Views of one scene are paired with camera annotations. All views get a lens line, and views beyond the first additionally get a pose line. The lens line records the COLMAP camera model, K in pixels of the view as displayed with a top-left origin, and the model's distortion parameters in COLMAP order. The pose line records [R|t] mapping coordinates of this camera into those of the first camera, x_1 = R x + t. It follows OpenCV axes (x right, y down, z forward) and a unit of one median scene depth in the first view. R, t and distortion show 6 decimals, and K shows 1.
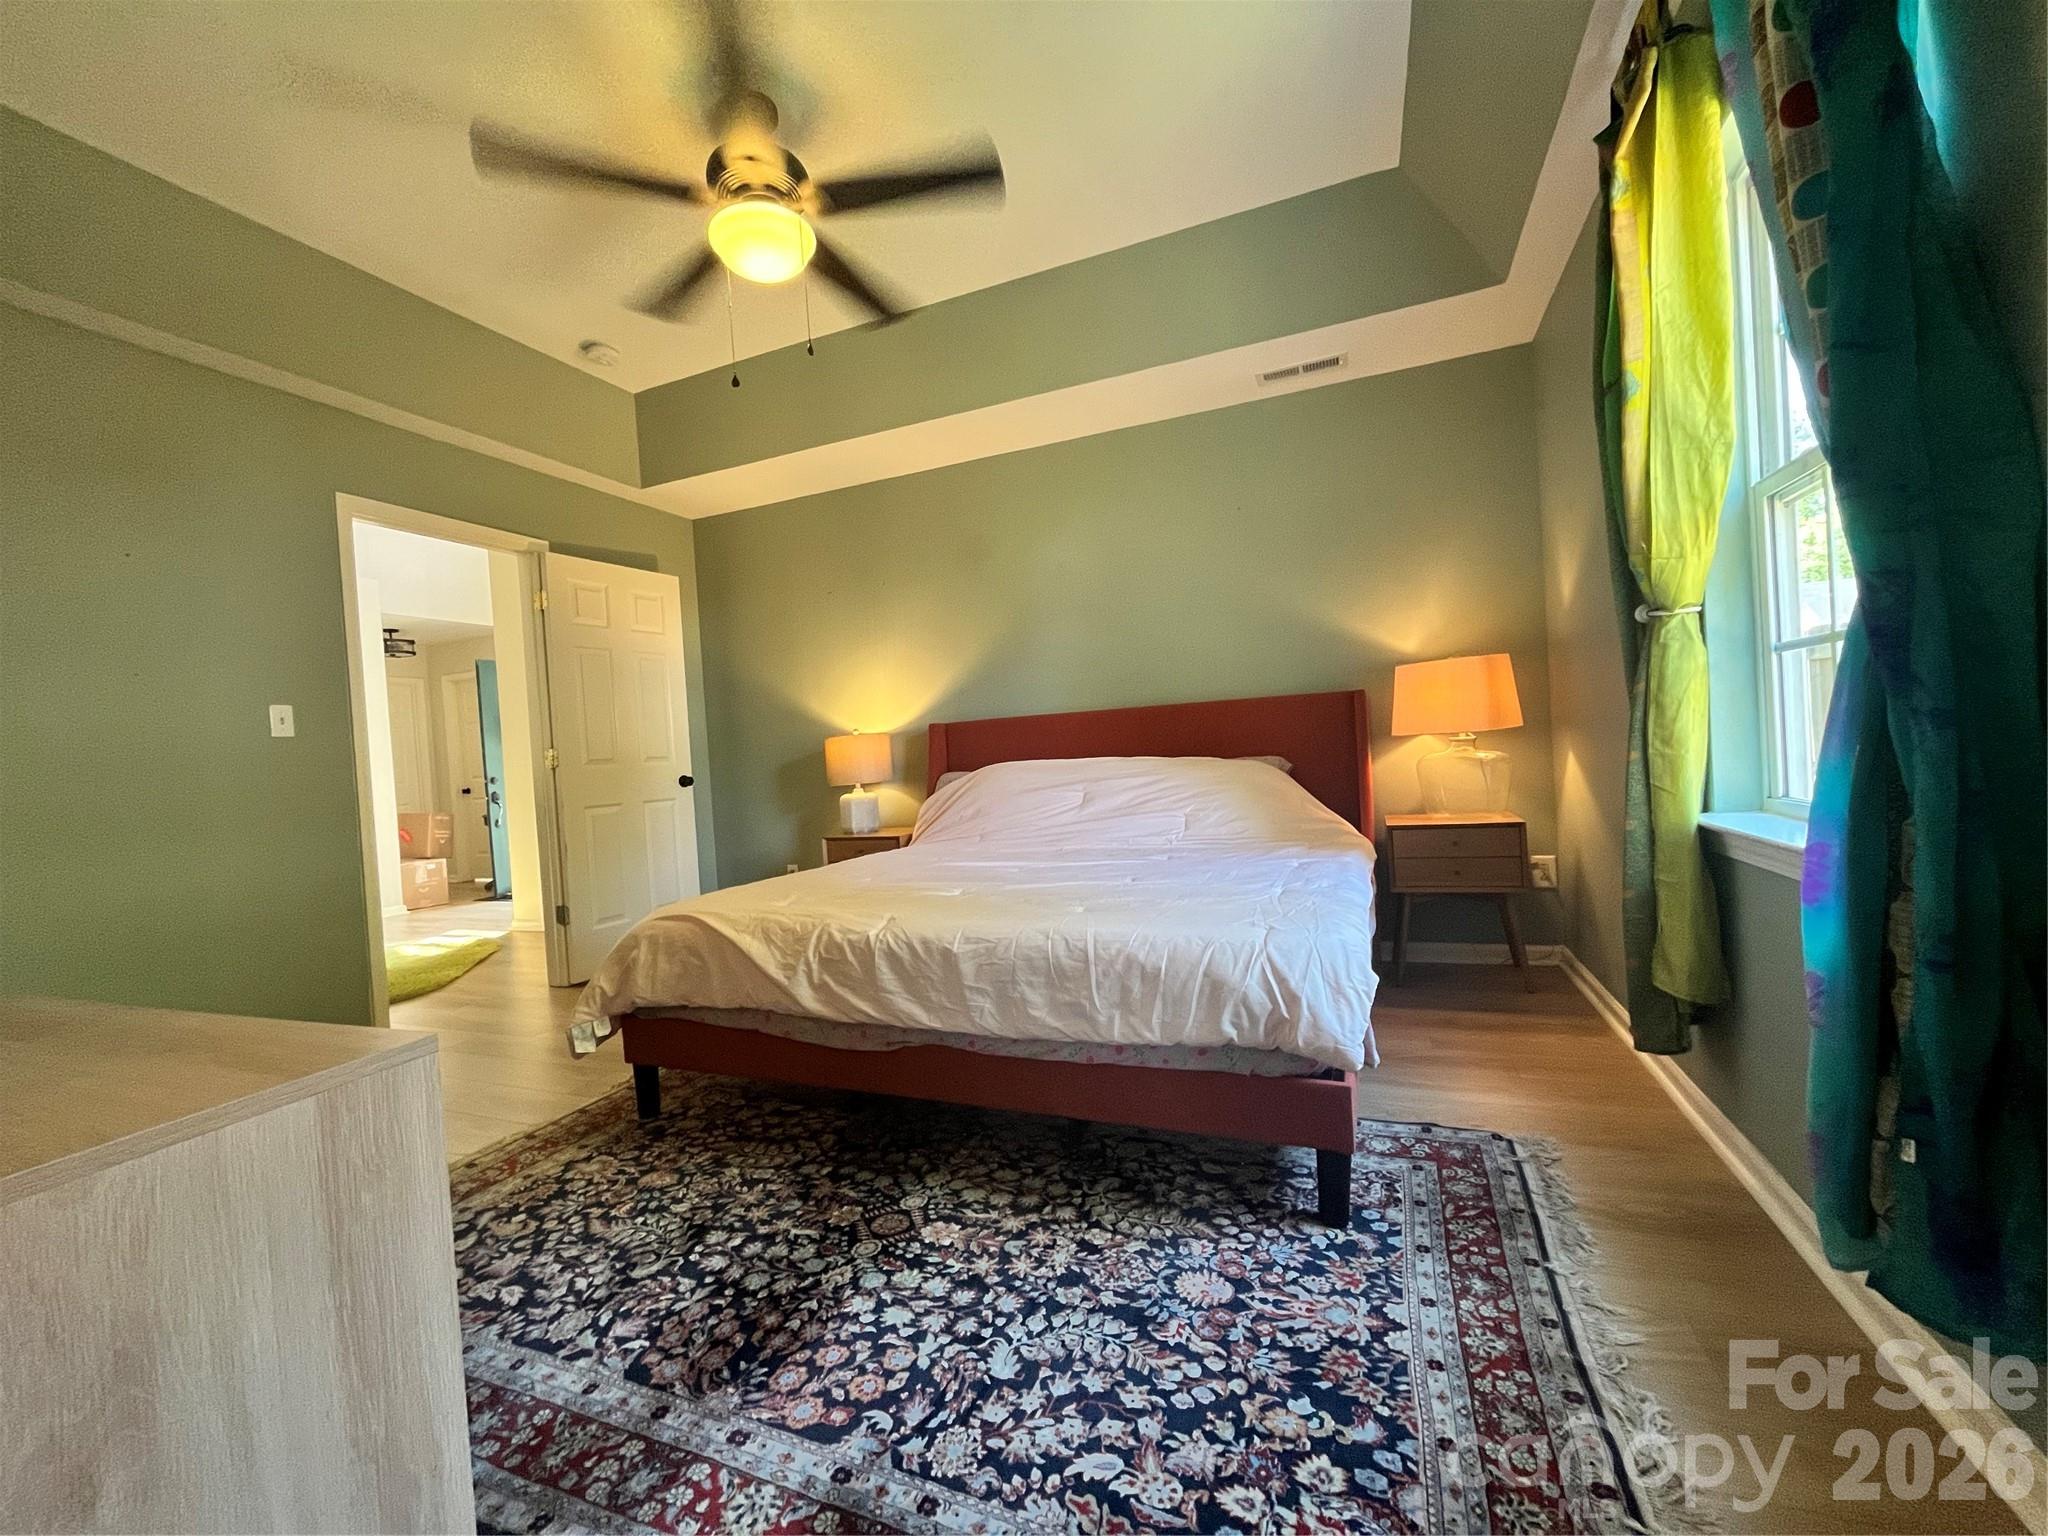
lens RADIAL K [[830.1, 0, 1024.0], [0, 830.1, 765.3], [0, 0, 1]] dist [-0.002579, -0.000184]
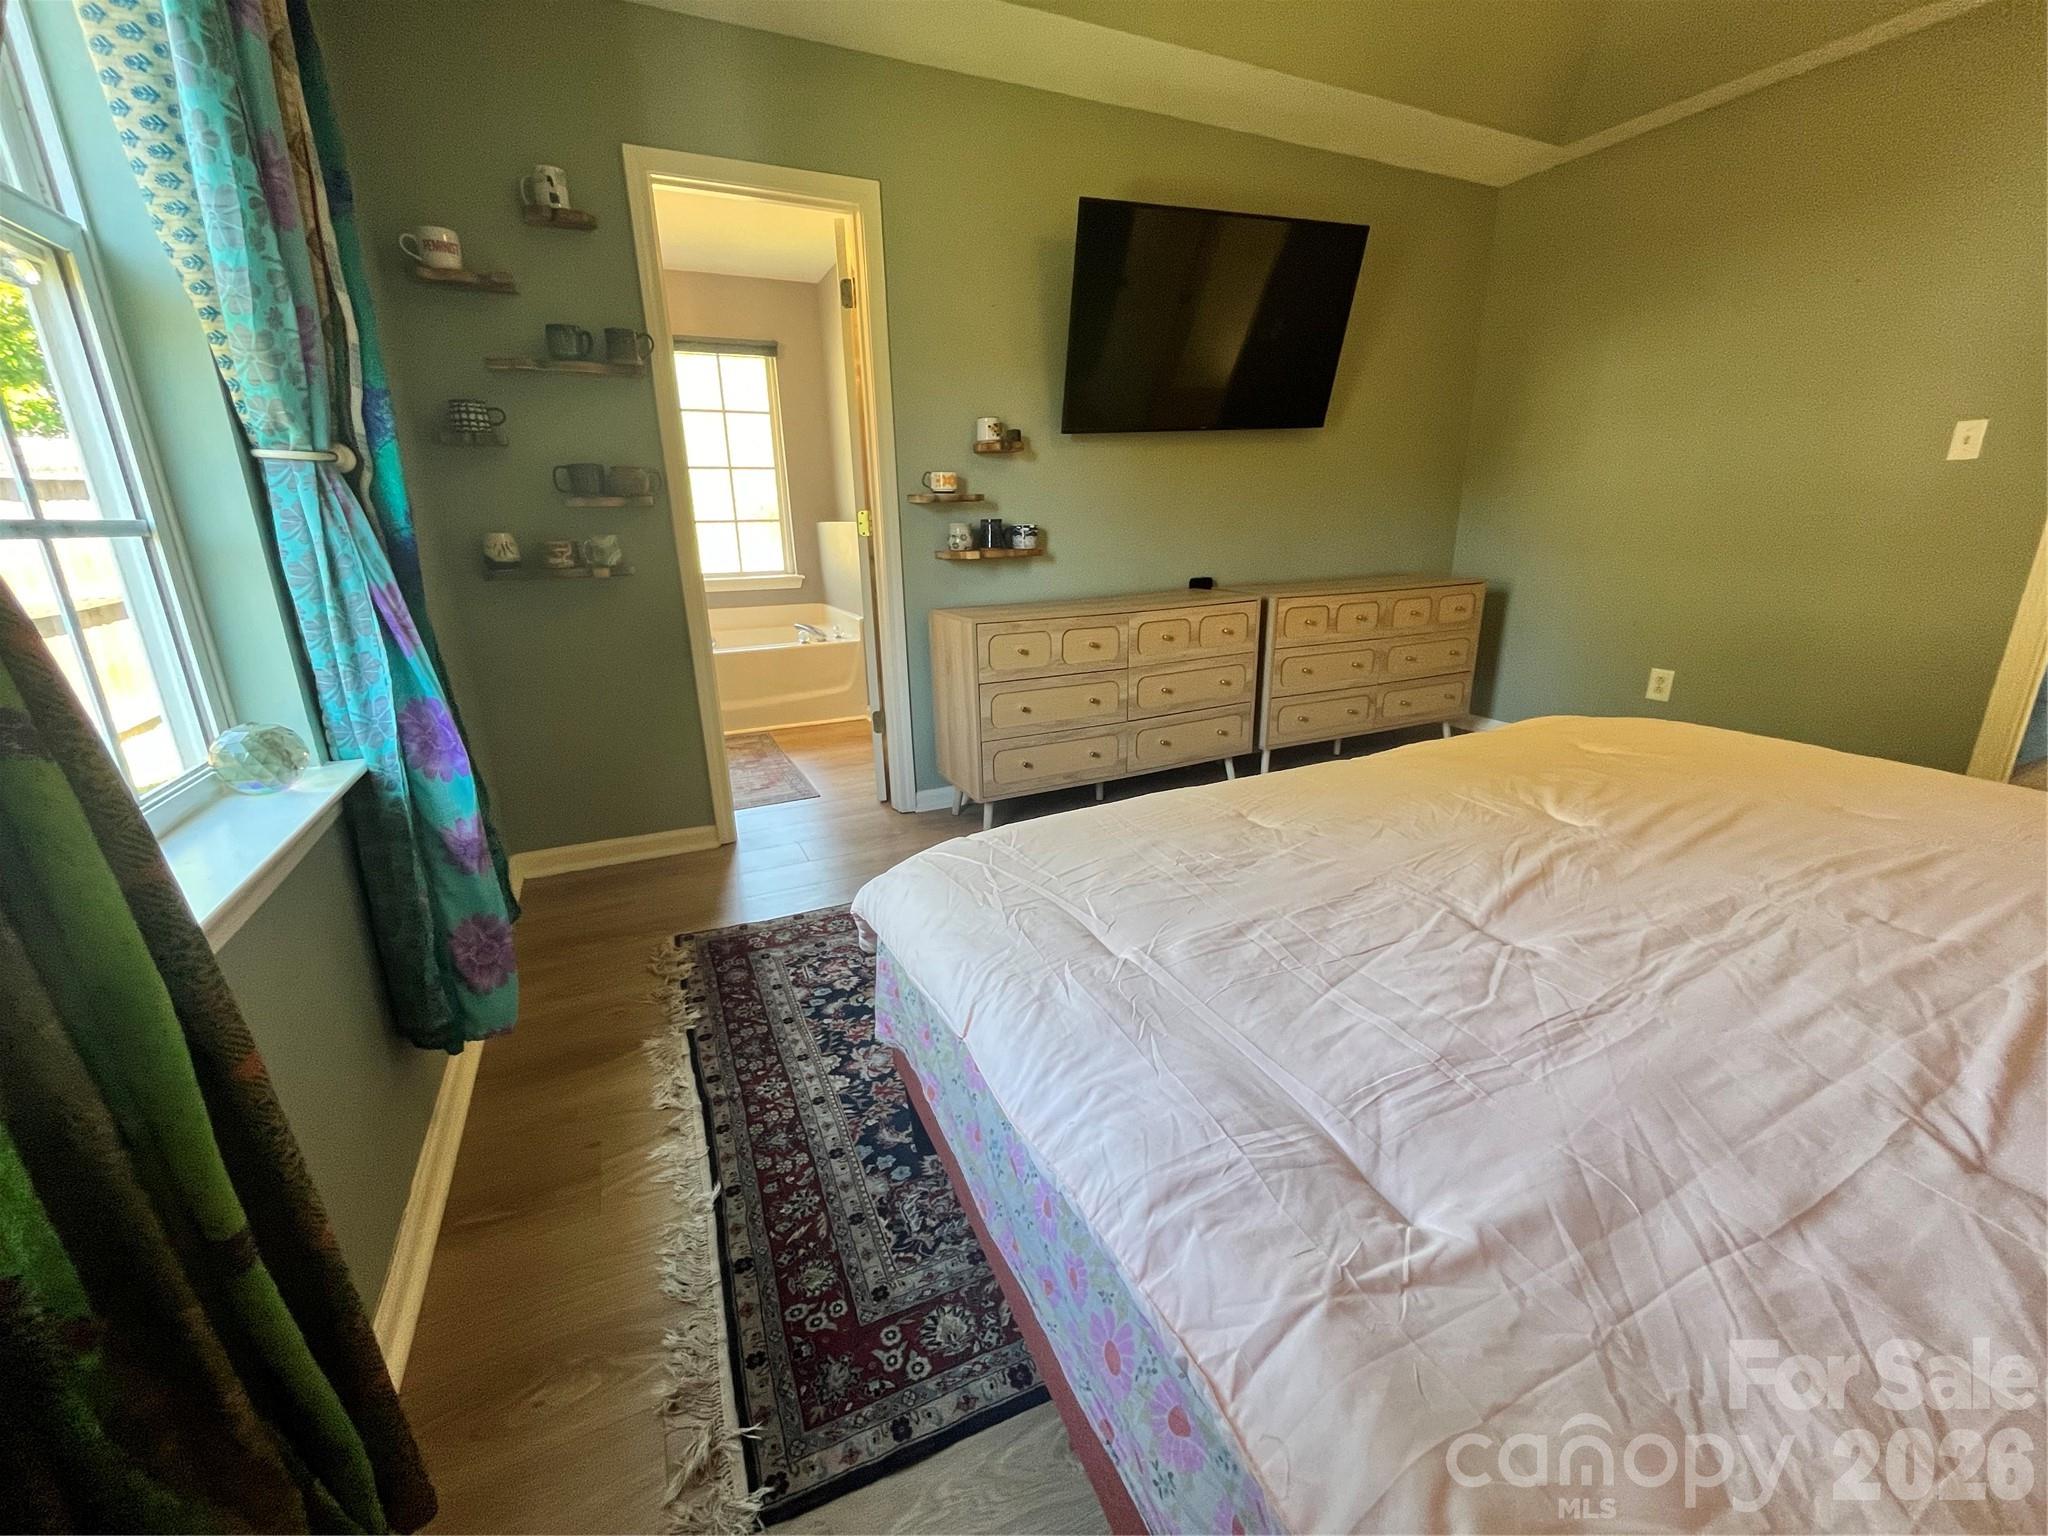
lens RADIAL K [[830.1, 0, 1024.0], [0, 830.1, 765.3], [0, 0, 1]] dist [-0.002579, -0.000184]
pose [[-0.670864, 0.285010, -0.684624, 0.880649], [0.050834, 0.938699, 0.340970, -0.153093], [0.739836, 0.193942, -0.644228, 1.722711]]
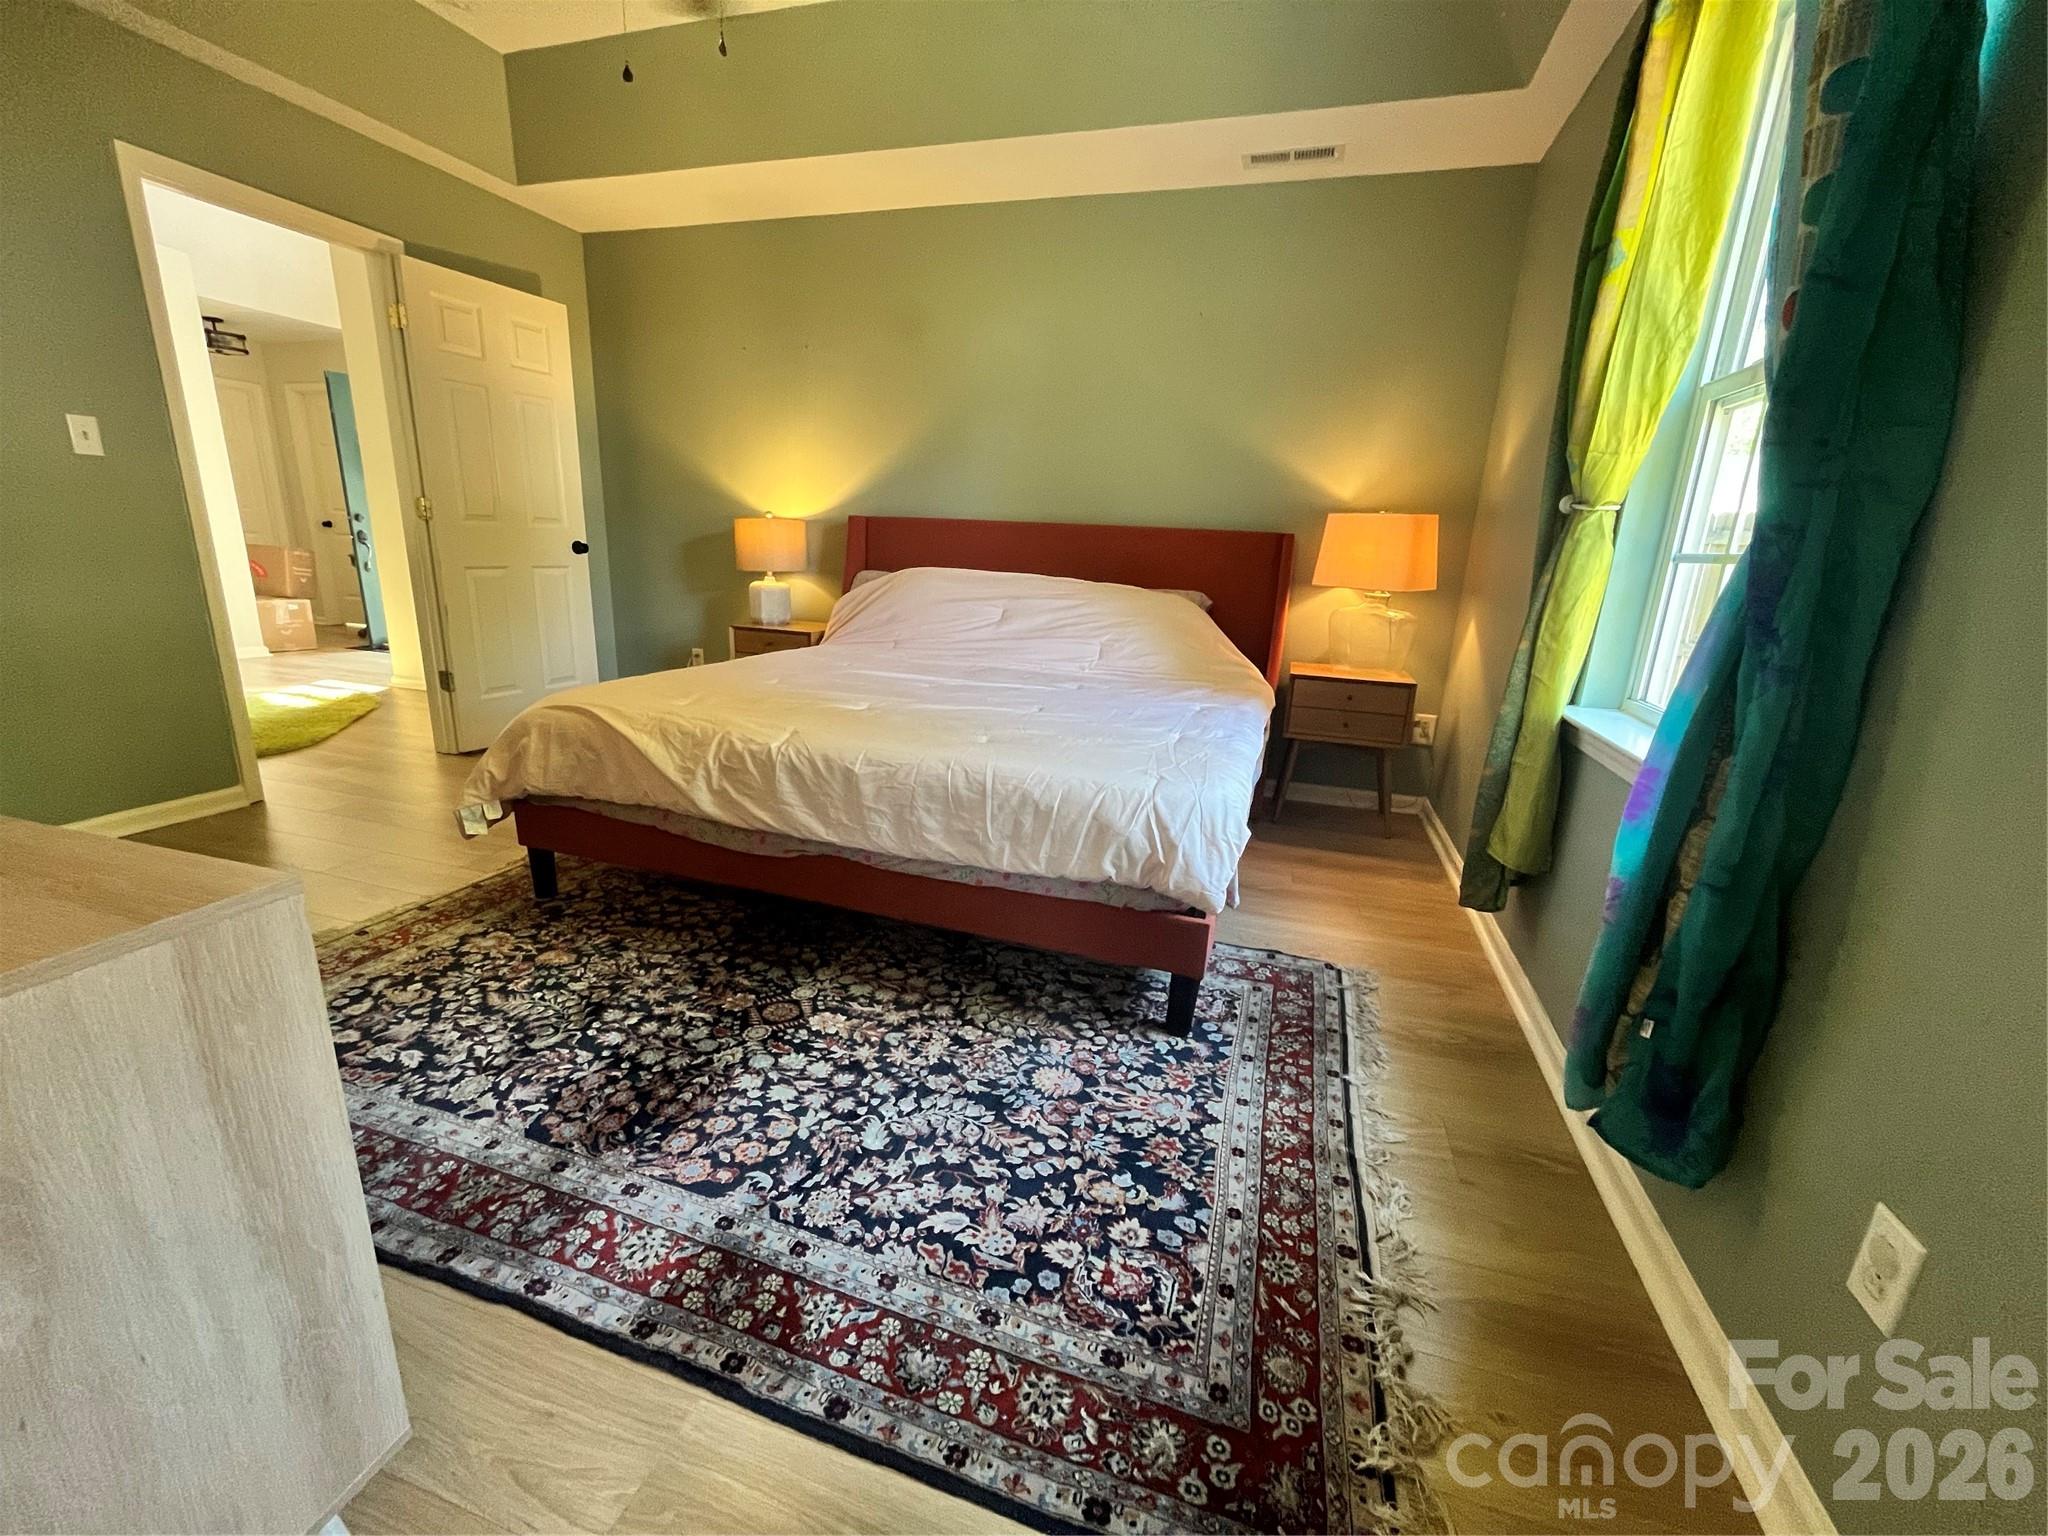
lens RADIAL K [[830.1, 0, 1024.0], [0, 830.1, 765.3], [0, 0, 1]] dist [-0.002579, -0.000184]
pose [[0.990668, 0.082192, 0.108725, 0.010947], [-0.106241, 0.965377, 0.238242, -0.058184], [-0.085379, -0.247570, 0.965101, 0.005247]]
